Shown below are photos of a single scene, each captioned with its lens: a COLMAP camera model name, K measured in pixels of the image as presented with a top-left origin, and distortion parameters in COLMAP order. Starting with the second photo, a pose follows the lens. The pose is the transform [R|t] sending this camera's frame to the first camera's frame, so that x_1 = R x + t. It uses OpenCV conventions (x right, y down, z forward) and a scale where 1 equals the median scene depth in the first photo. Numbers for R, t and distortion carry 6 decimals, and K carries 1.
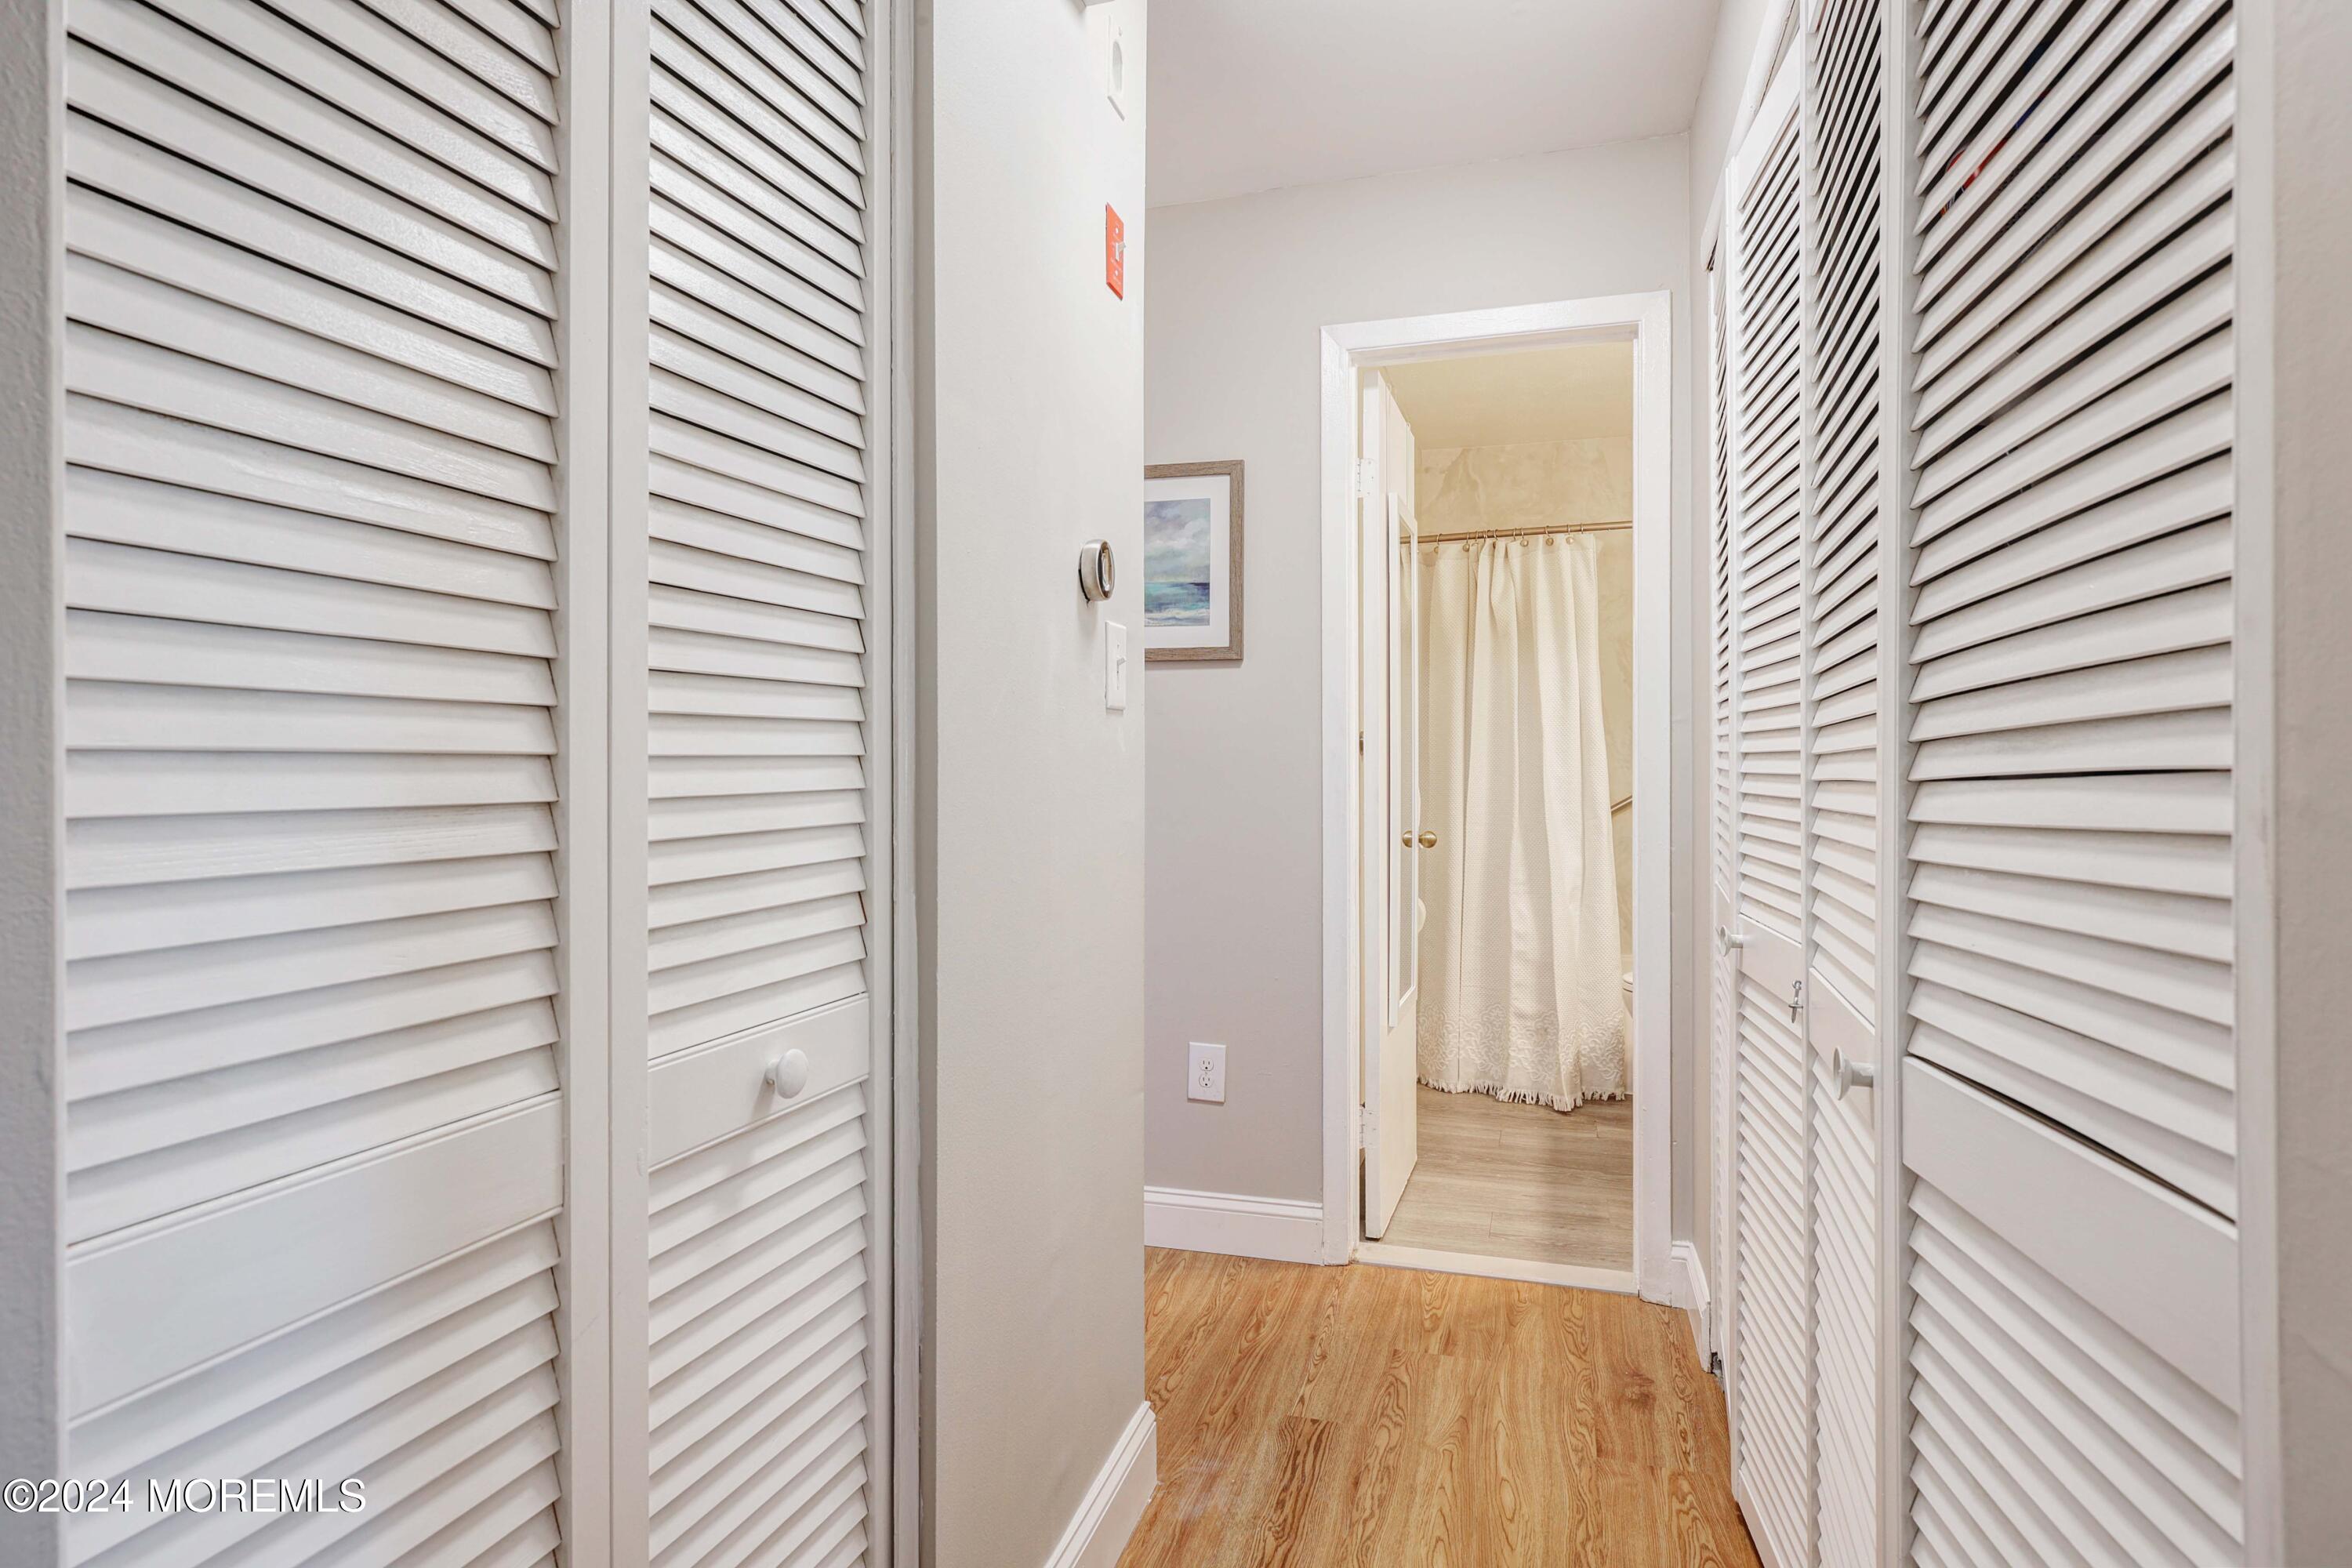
lens RADIAL K [[1269.0, 0, 1177.8], [0, 1269.0, 779.7], [0, 0, 1]] dist [0.005021, 0.000600]
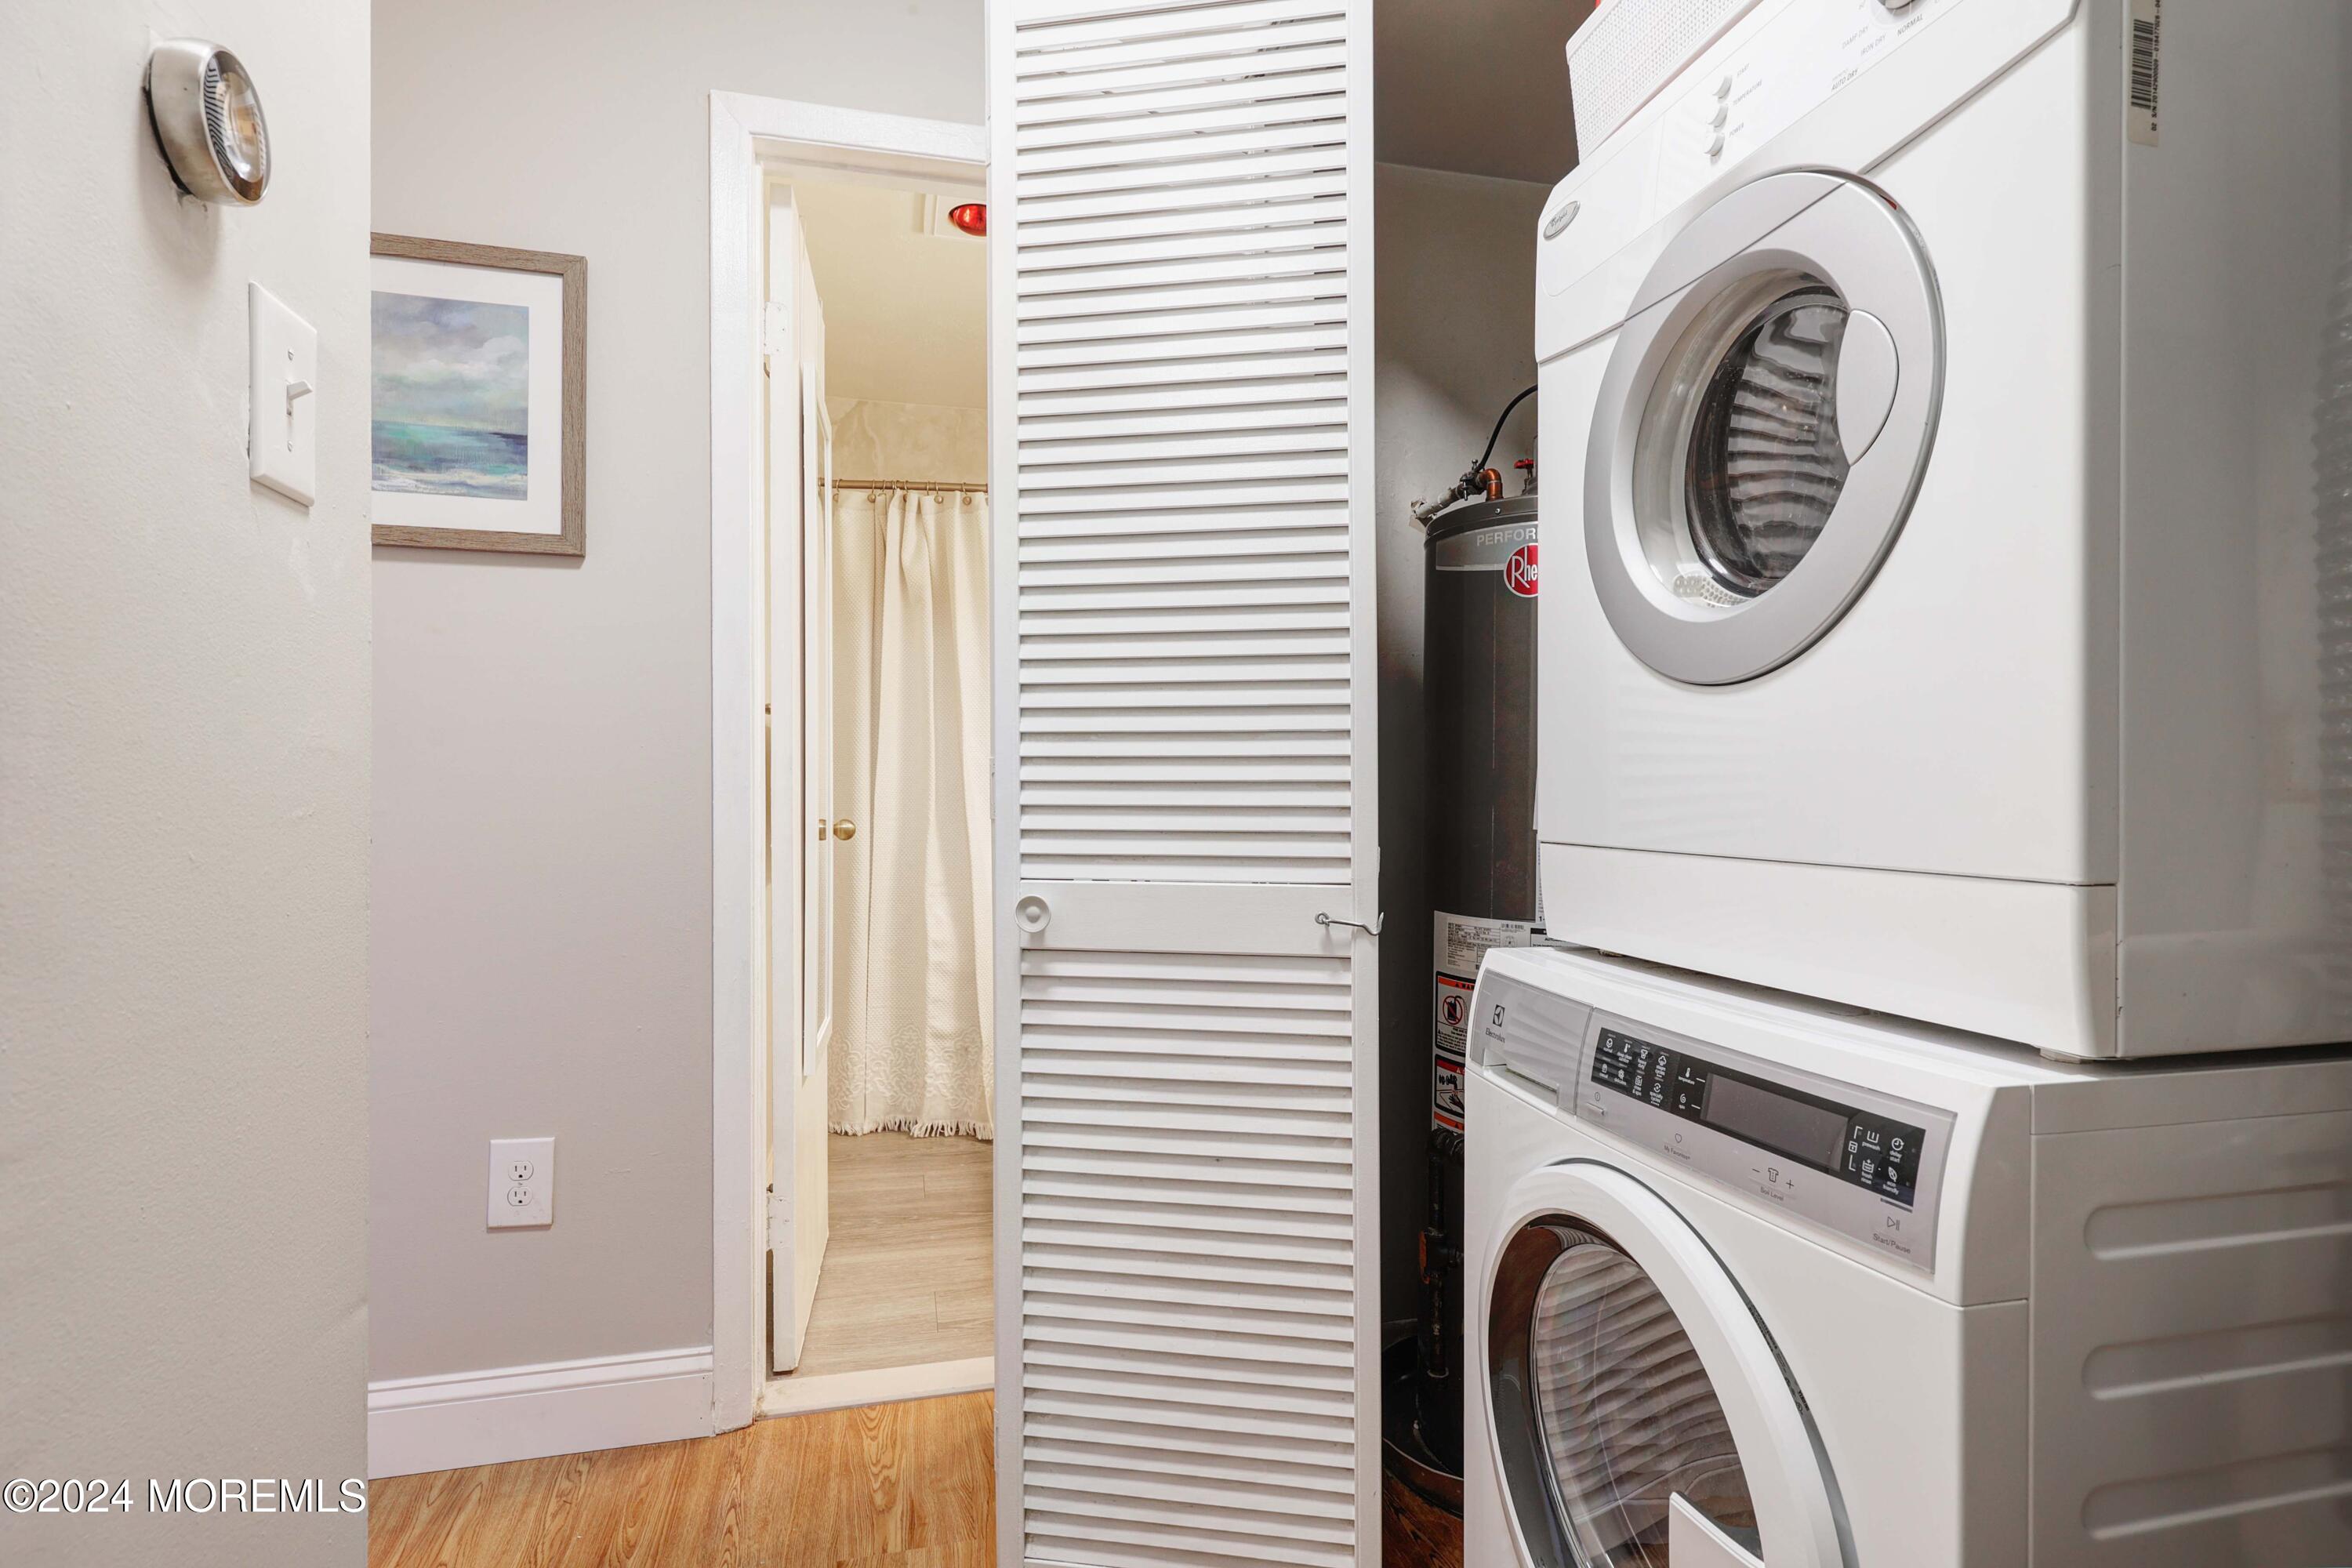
lens RADIAL K [[1153.7, 0, 1188.5], [0, 1153.7, 798.0], [0, 0, 1]] dist [-0.001790, 0.002271]
pose [[0.856214, 0.001572, 0.516618, 0.009872], [0.001168, 0.999987, -0.004980, 0.035704], [-0.516619, 0.004867, 0.856201, 0.313064]]
